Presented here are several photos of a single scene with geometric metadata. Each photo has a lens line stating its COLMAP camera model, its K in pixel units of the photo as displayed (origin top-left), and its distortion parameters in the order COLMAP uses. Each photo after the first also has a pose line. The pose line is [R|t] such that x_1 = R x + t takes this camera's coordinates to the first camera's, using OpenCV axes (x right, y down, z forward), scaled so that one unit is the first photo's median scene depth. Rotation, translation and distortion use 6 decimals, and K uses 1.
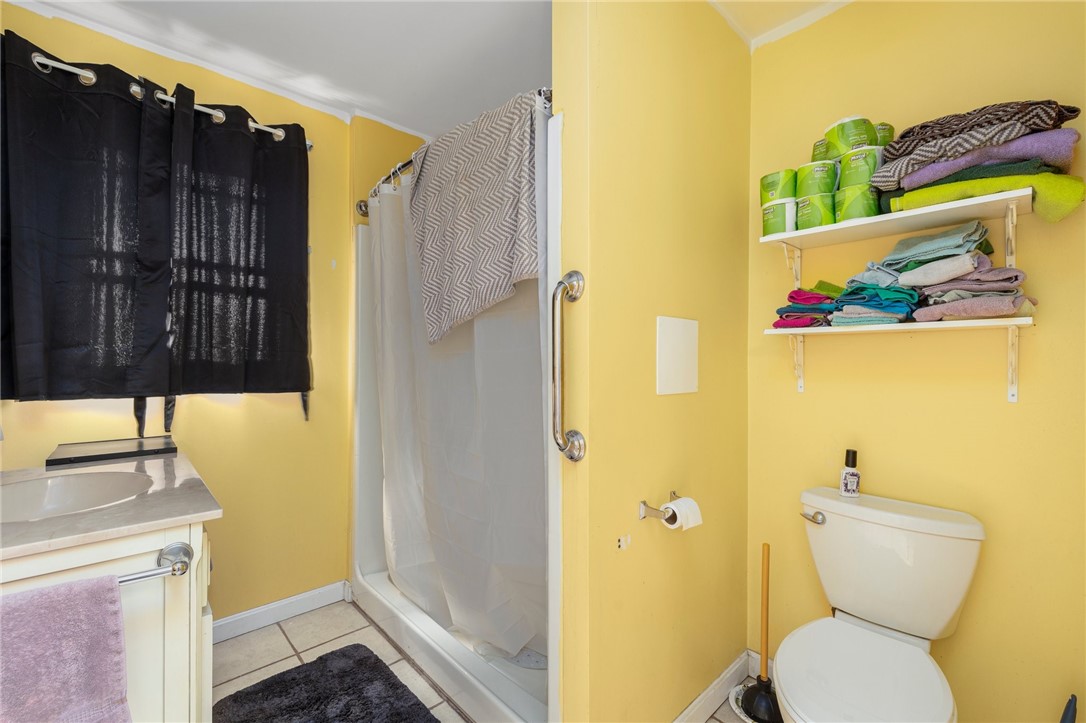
lens RADIAL K [[460.5, 0, 544.8], [0, 460.5, 361.0], [0, 0, 1]] dist [-0.000349, -0.000067]
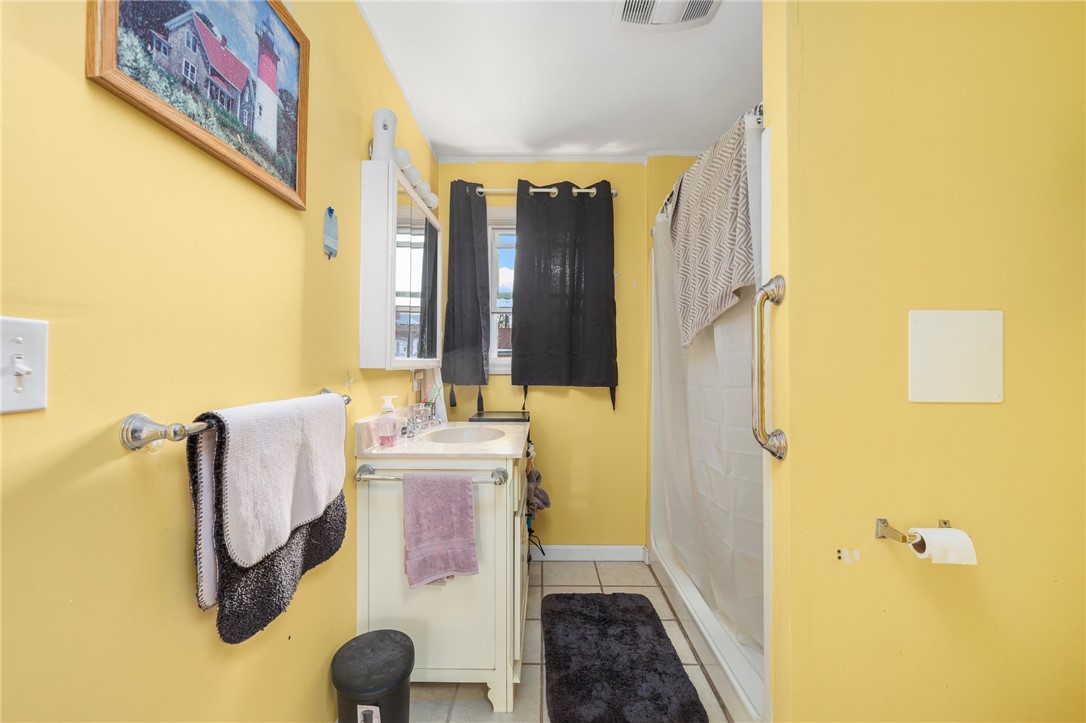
lens RADIAL K [[460.5, 0, 539.4], [0, 460.5, 360.0], [0, 0, 1]] dist [-0.000349, -0.000067]
pose [[0.727388, -0.004129, -0.686214, 0.270710], [0.000754, 0.999986, -0.005217, -0.000653], [0.686226, 0.003277, 0.727381, -0.086984]]
